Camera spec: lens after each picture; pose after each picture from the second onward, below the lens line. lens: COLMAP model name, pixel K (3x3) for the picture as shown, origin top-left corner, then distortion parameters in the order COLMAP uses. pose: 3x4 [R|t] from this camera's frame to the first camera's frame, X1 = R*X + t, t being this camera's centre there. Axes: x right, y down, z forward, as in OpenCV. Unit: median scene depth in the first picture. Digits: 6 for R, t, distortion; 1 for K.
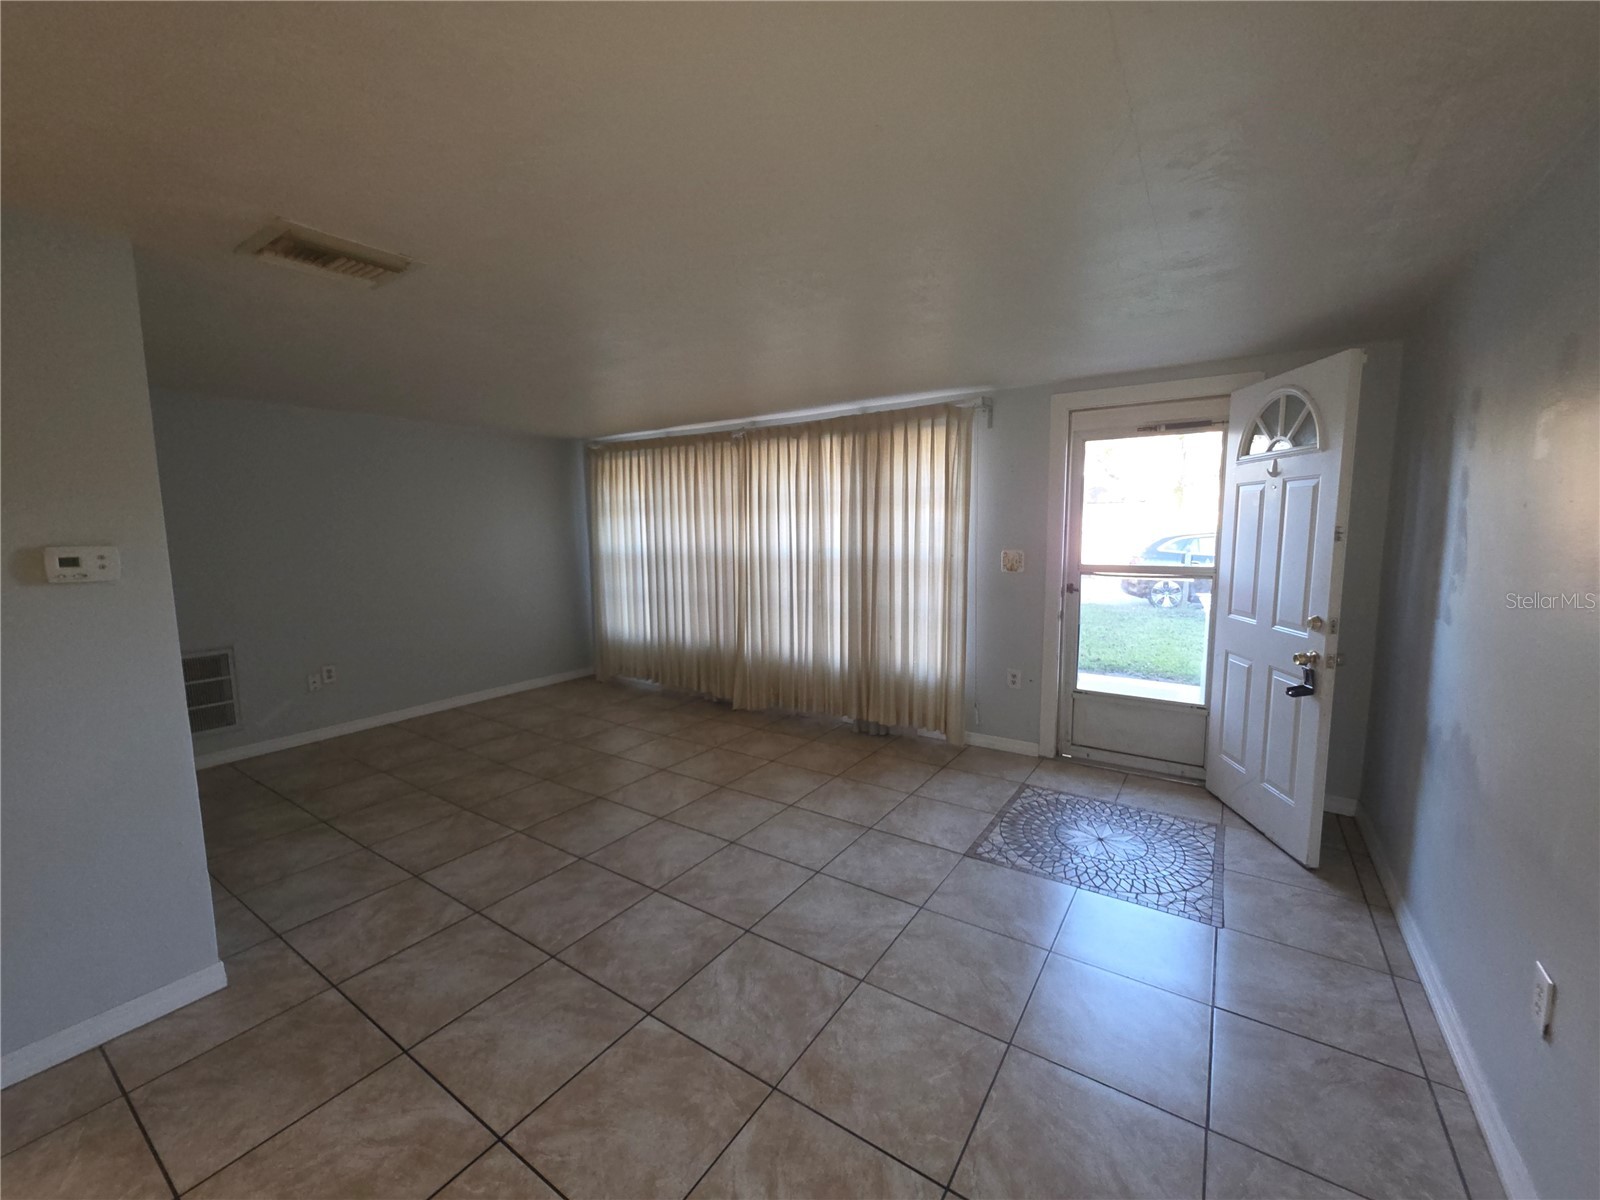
lens RADIAL K [[645.8, 0, 809.2], [0, 645.8, 597.4], [0, 0, 1]] dist [0.002463, -0.000486]
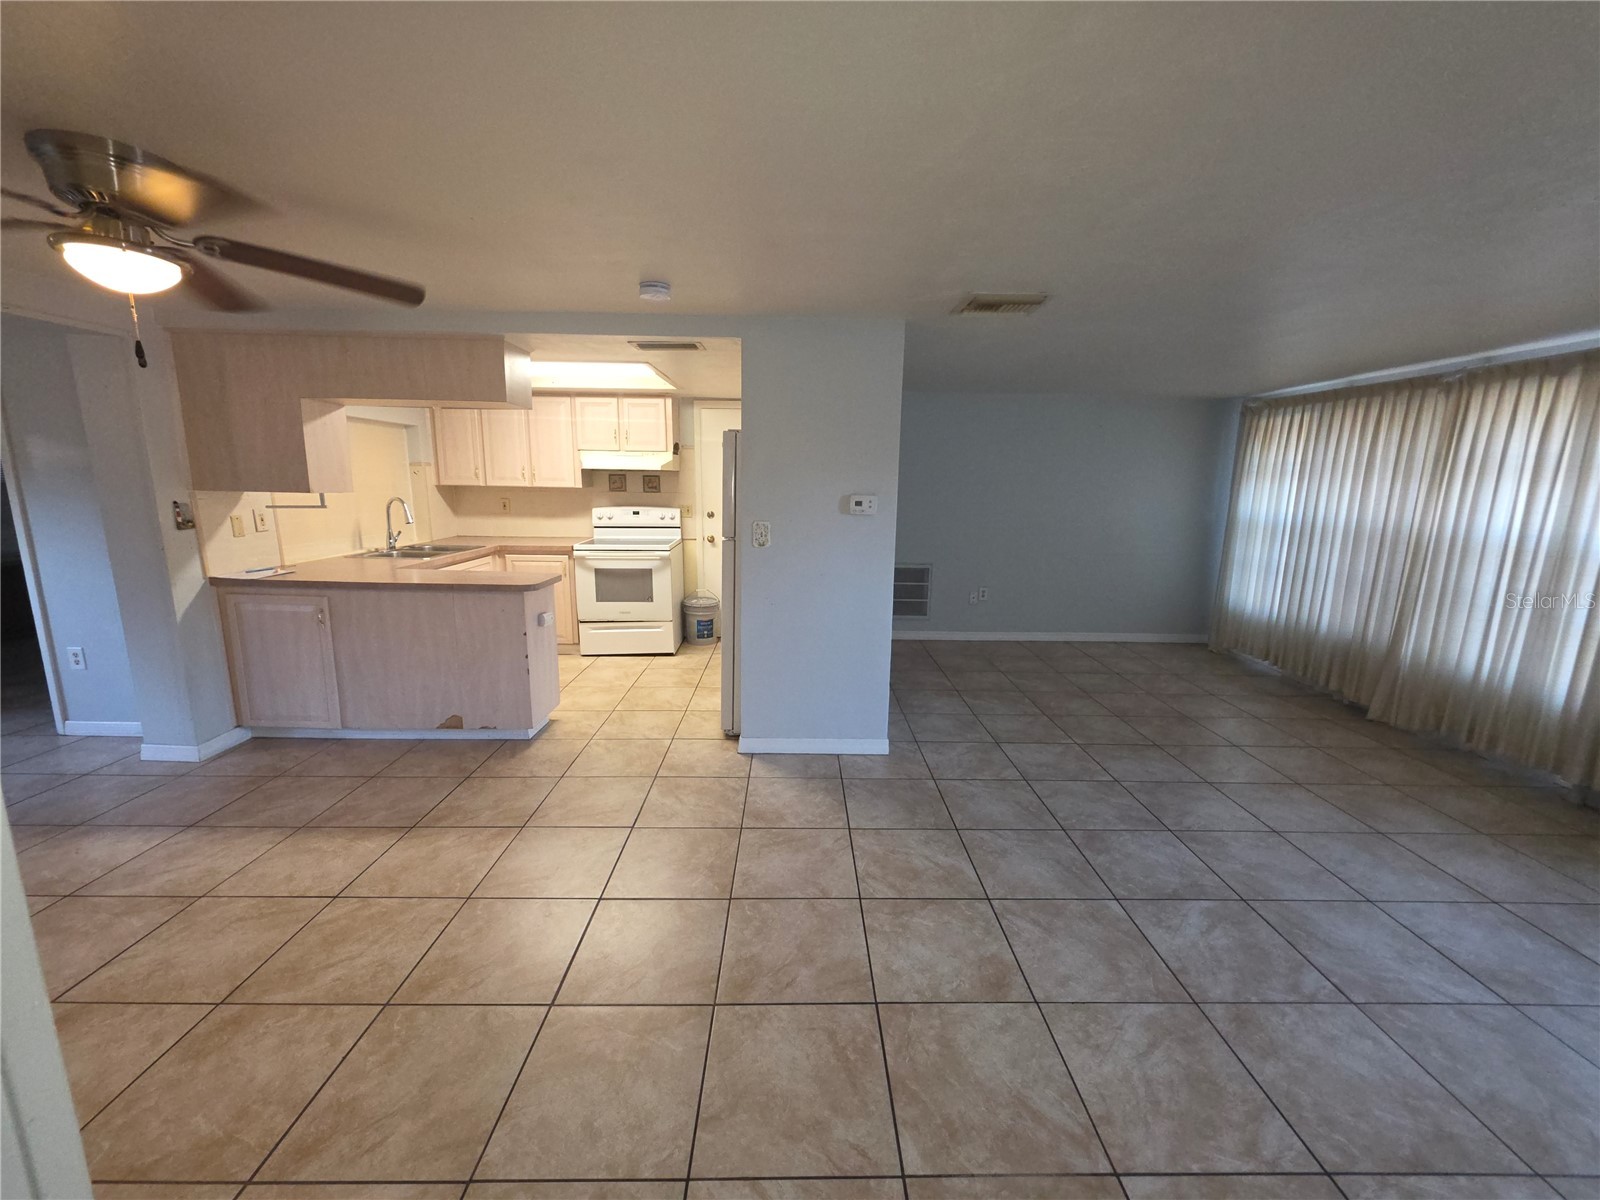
lens RADIAL K [[645.8, 0, 803.4], [0, 645.8, 596.2], [0, 0, 1]] dist [0.002463, -0.000486]
pose [[0.567974, 0.168949, -0.805520, 0.166868], [-0.115679, 0.985376, 0.125106, -0.002136], [0.814877, 0.022124, 0.579212, -0.110495]]
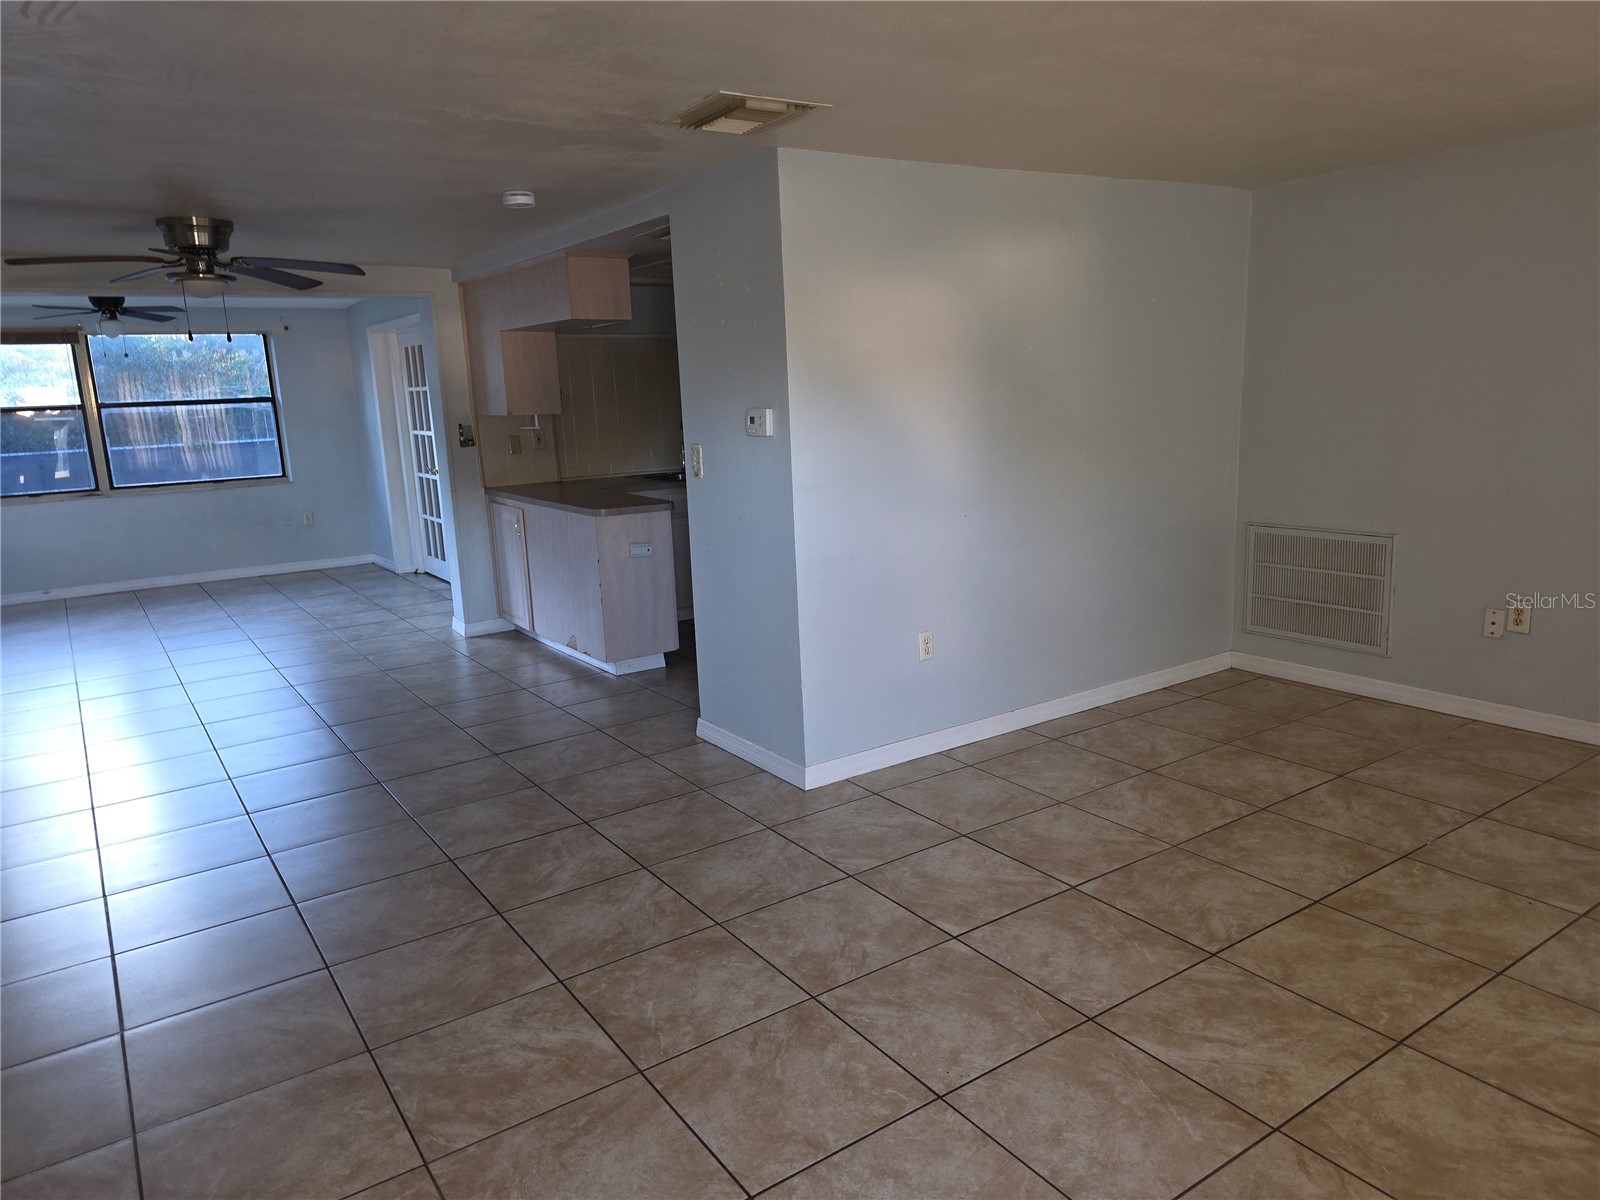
lens RADIAL K [[1083.8, 0, 816.8], [0, 1083.8, 612.6], [0, 0, 1]] dist [0.055601, -0.043574]
pose [[-0.376721, 0.220076, -0.899804, 0.459782], [-0.056979, 0.964024, 0.259638, -0.128810], [0.924573, 0.149081, -0.350628, 0.970885]]
